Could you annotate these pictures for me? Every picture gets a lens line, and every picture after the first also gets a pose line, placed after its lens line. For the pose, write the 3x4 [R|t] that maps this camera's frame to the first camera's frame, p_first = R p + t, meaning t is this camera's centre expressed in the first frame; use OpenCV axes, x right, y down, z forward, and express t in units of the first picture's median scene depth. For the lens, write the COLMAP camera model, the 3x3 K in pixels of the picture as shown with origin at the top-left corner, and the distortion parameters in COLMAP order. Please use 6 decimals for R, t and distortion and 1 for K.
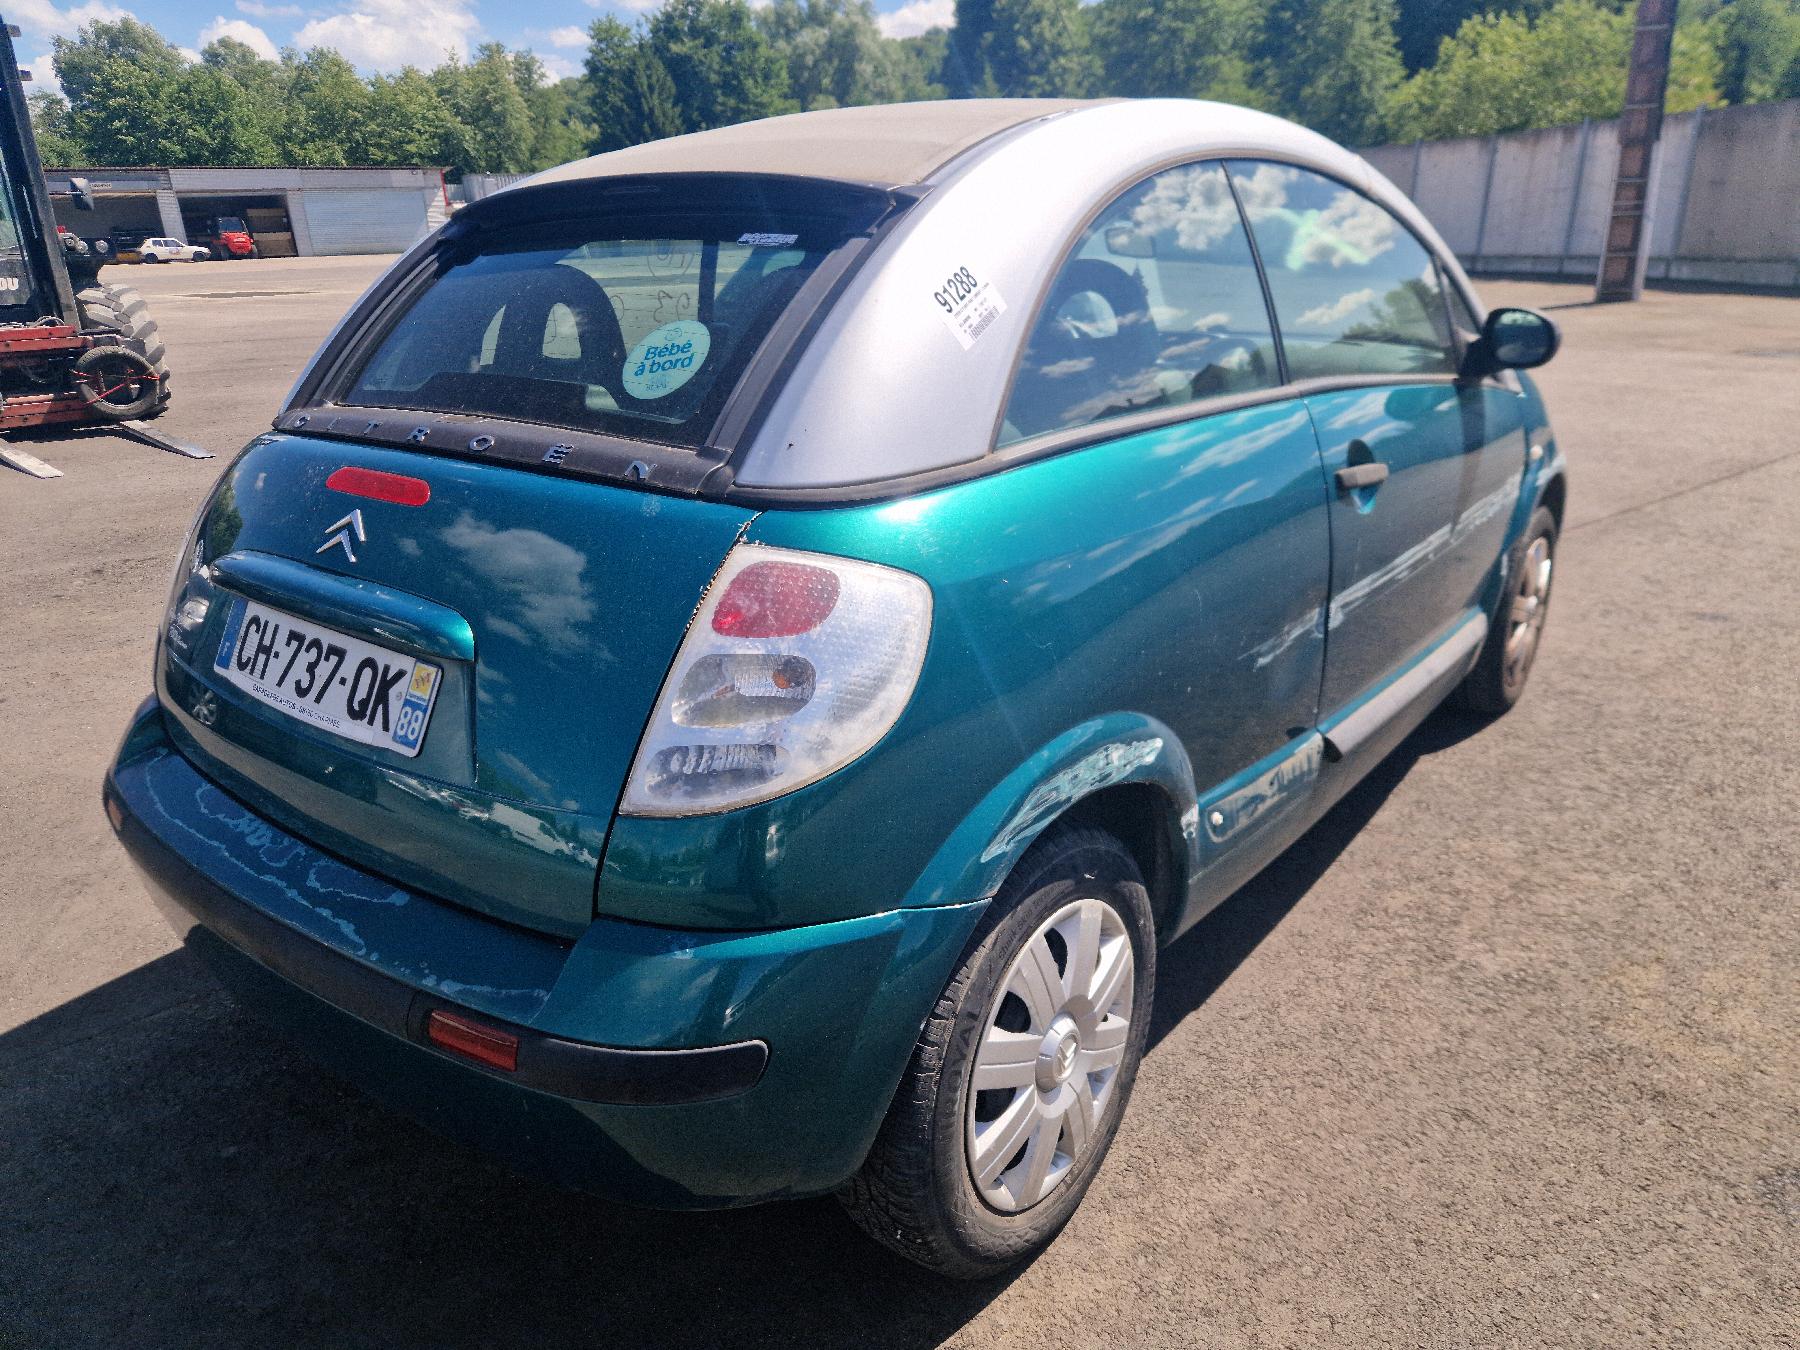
lens RADIAL K [[1215.5, 0, 901.5], [0, 1215.5, 612.5], [0, 0, 1]] dist [0.073958, -0.066733]
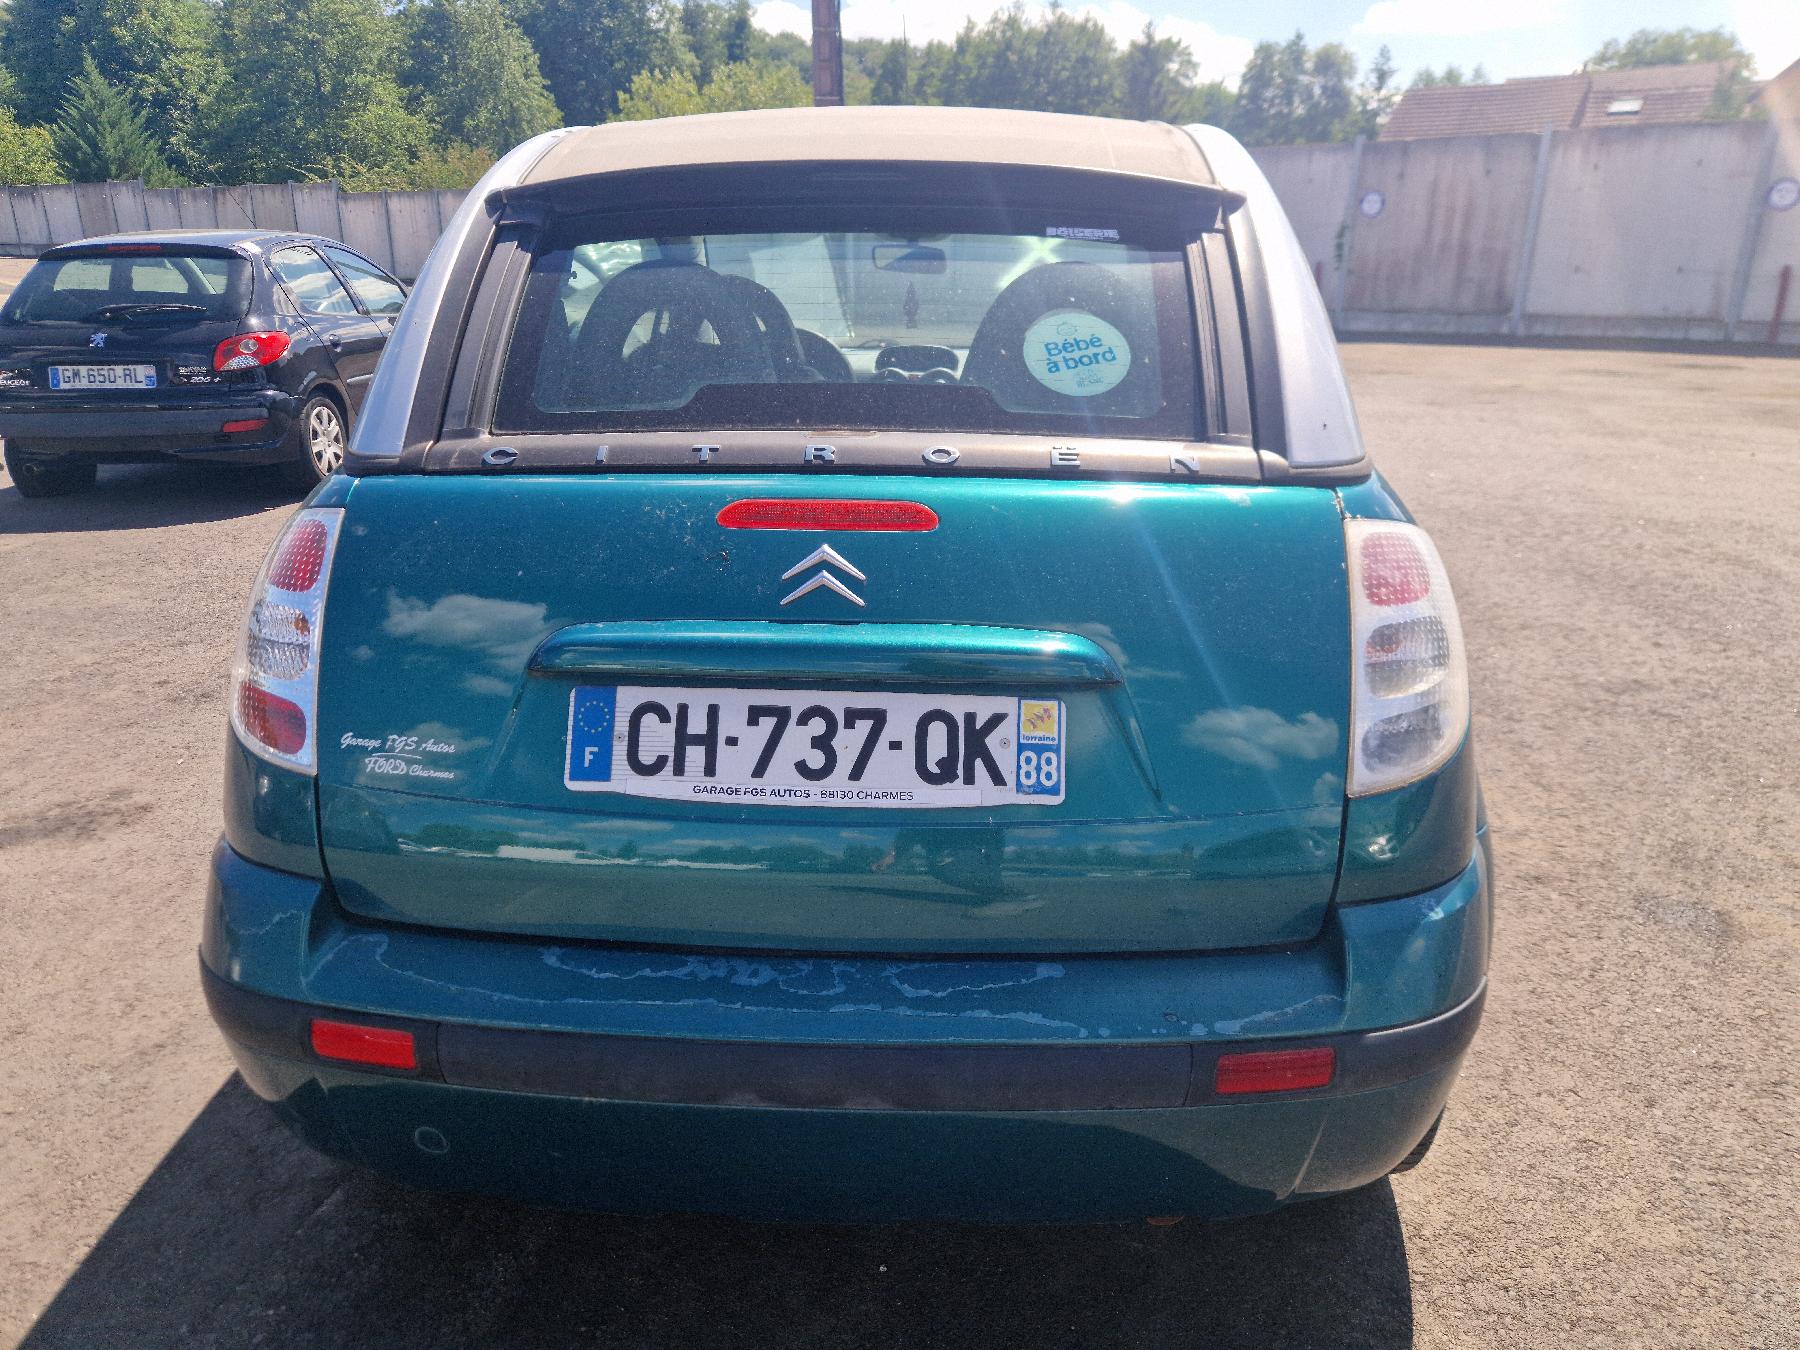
lens RADIAL K [[1215.5, 0, 901.5], [0, 1215.5, 612.5], [0, 0, 1]] dist [0.073958, -0.066733]
pose [[0.814746, -0.135509, 0.563761, -0.884332], [0.148268, 0.988671, 0.023366, -0.050906], [-0.560540, 0.064551, 0.825607, 0.304445]]
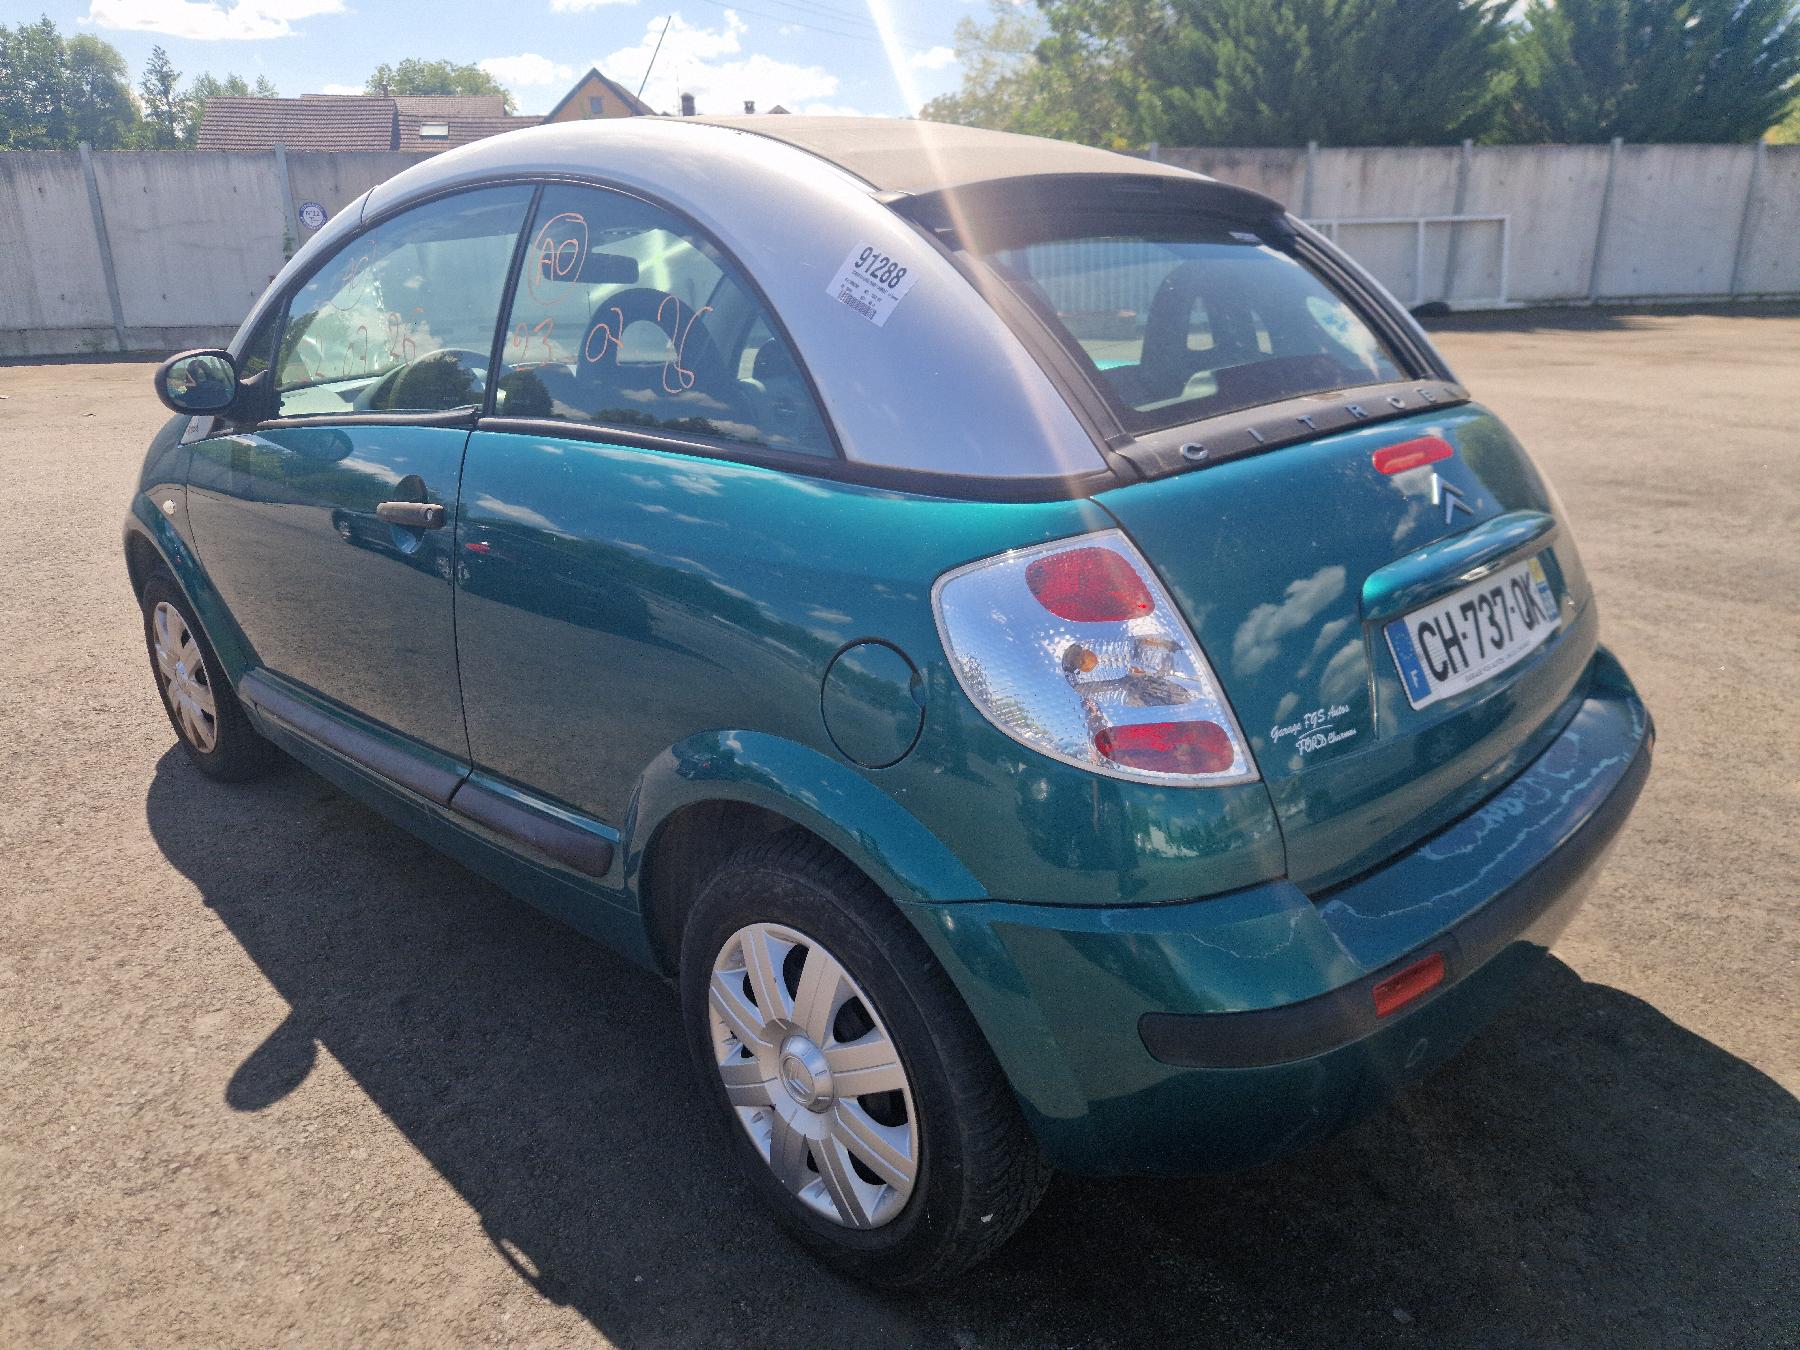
lens RADIAL K [[1215.5, 0, 901.5], [0, 1215.5, 612.5], [0, 0, 1]] dist [0.073958, -0.066733]
pose [[0.101642, -0.250299, 0.962819, -1.566876], [0.303890, 0.929381, 0.209526, -0.341951], [-0.947270, 0.271294, 0.170527, 1.311044]]
